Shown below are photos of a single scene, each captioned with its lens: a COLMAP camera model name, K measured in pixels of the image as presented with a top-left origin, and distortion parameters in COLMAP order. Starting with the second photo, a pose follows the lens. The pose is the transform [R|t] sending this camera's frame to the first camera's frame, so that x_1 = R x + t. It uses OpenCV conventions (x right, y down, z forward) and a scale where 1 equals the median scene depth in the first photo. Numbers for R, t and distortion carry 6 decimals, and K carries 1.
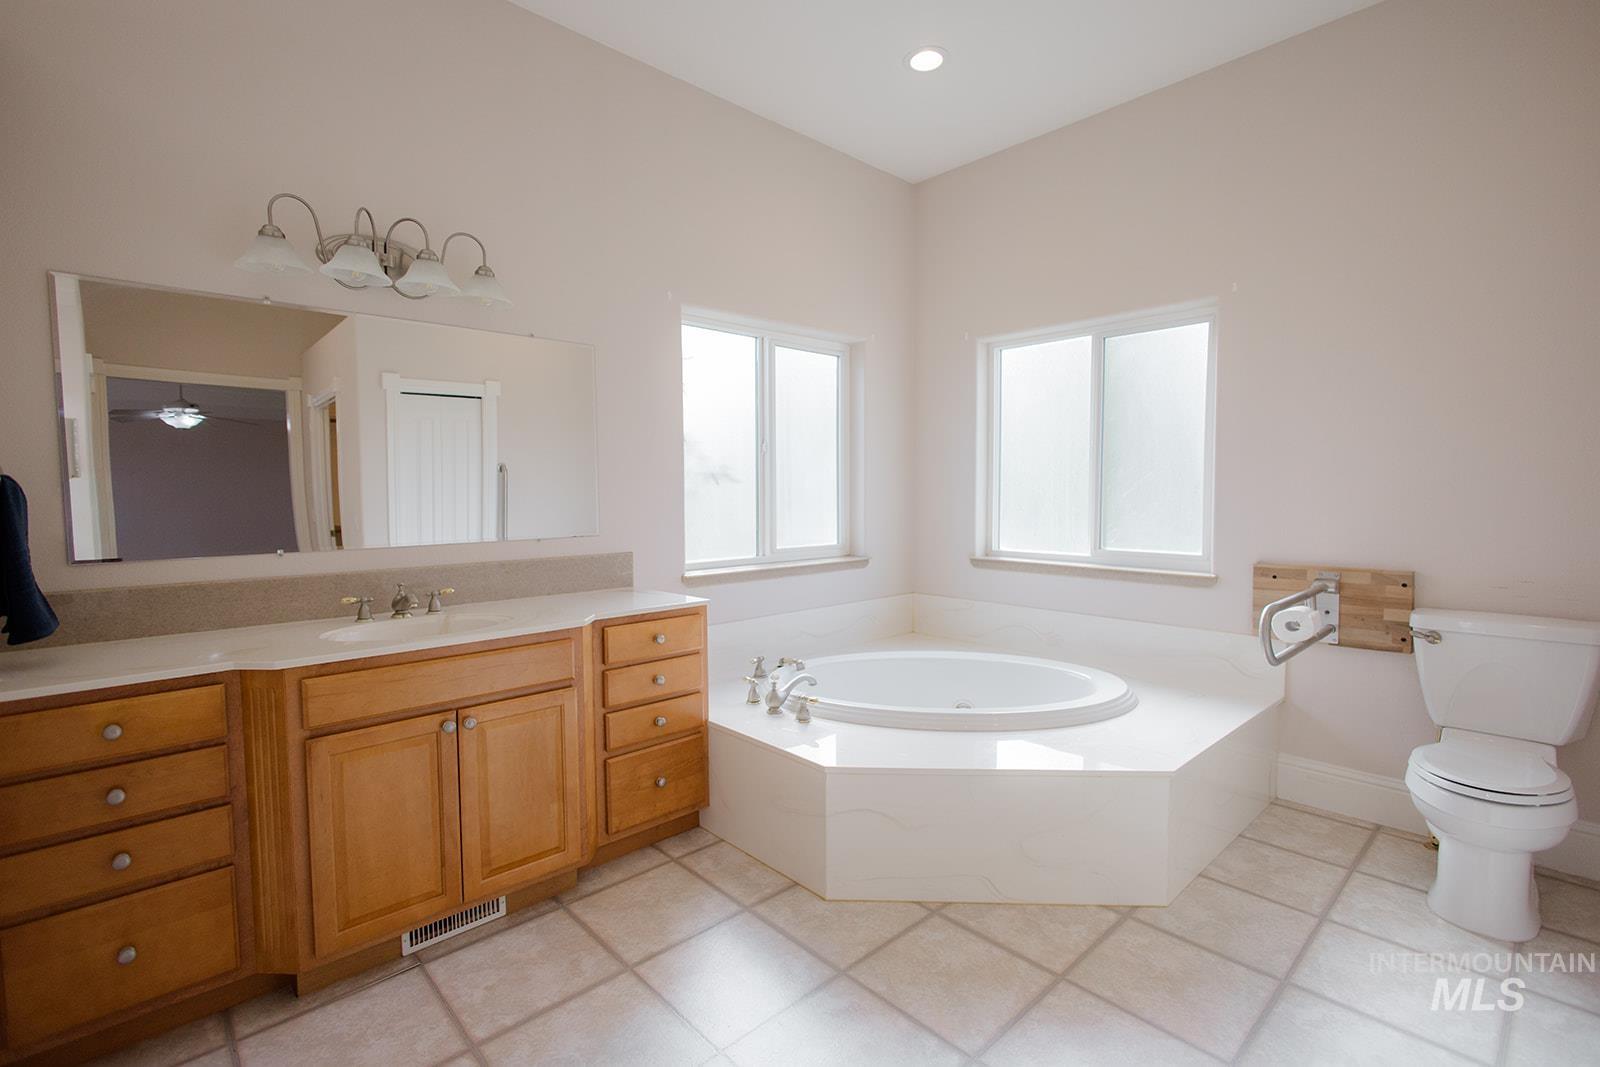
lens RADIAL K [[725.1, 0, 800.2], [0, 725.1, 534.9], [0, 0, 1]] dist [0.008422, -0.002241]
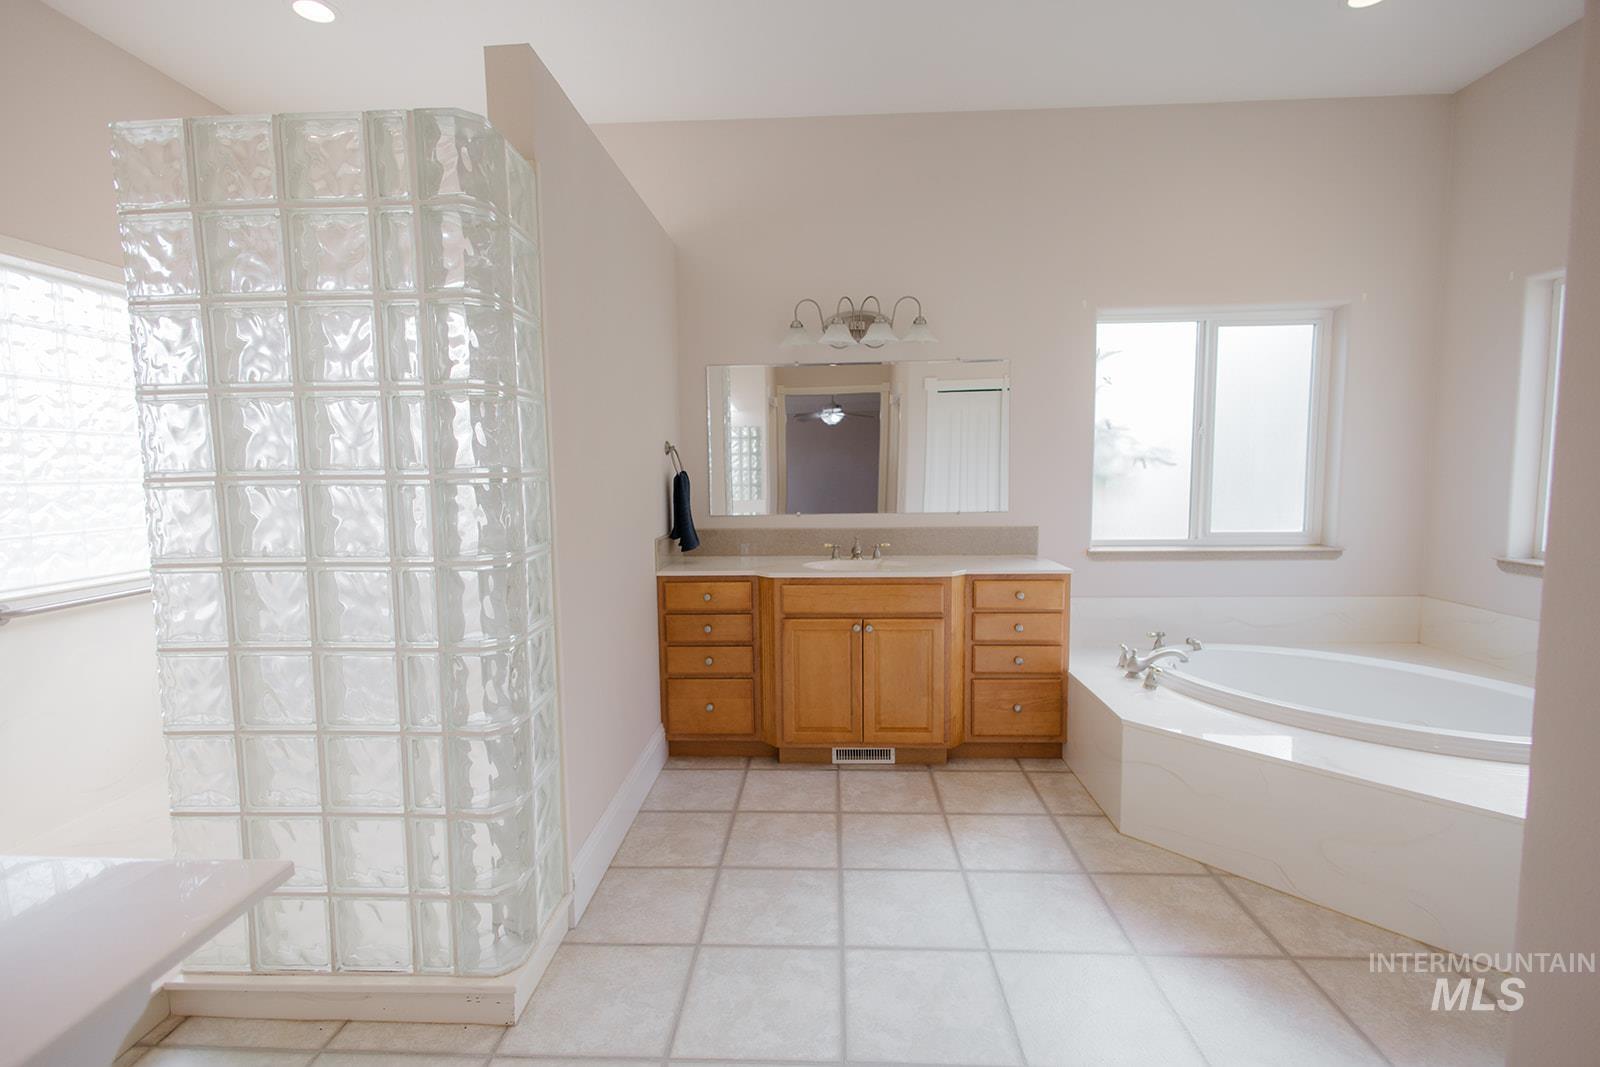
lens RADIAL K [[725.1, 0, 797.7], [0, 725.1, 532.0], [0, 0, 1]] dist [0.008422, -0.002241]
pose [[0.706075, 0.060746, -0.705526, 0.453735], [-0.036014, 0.998105, 0.049896, -0.017086], [0.707220, -0.009821, 0.706925, -0.177888]]
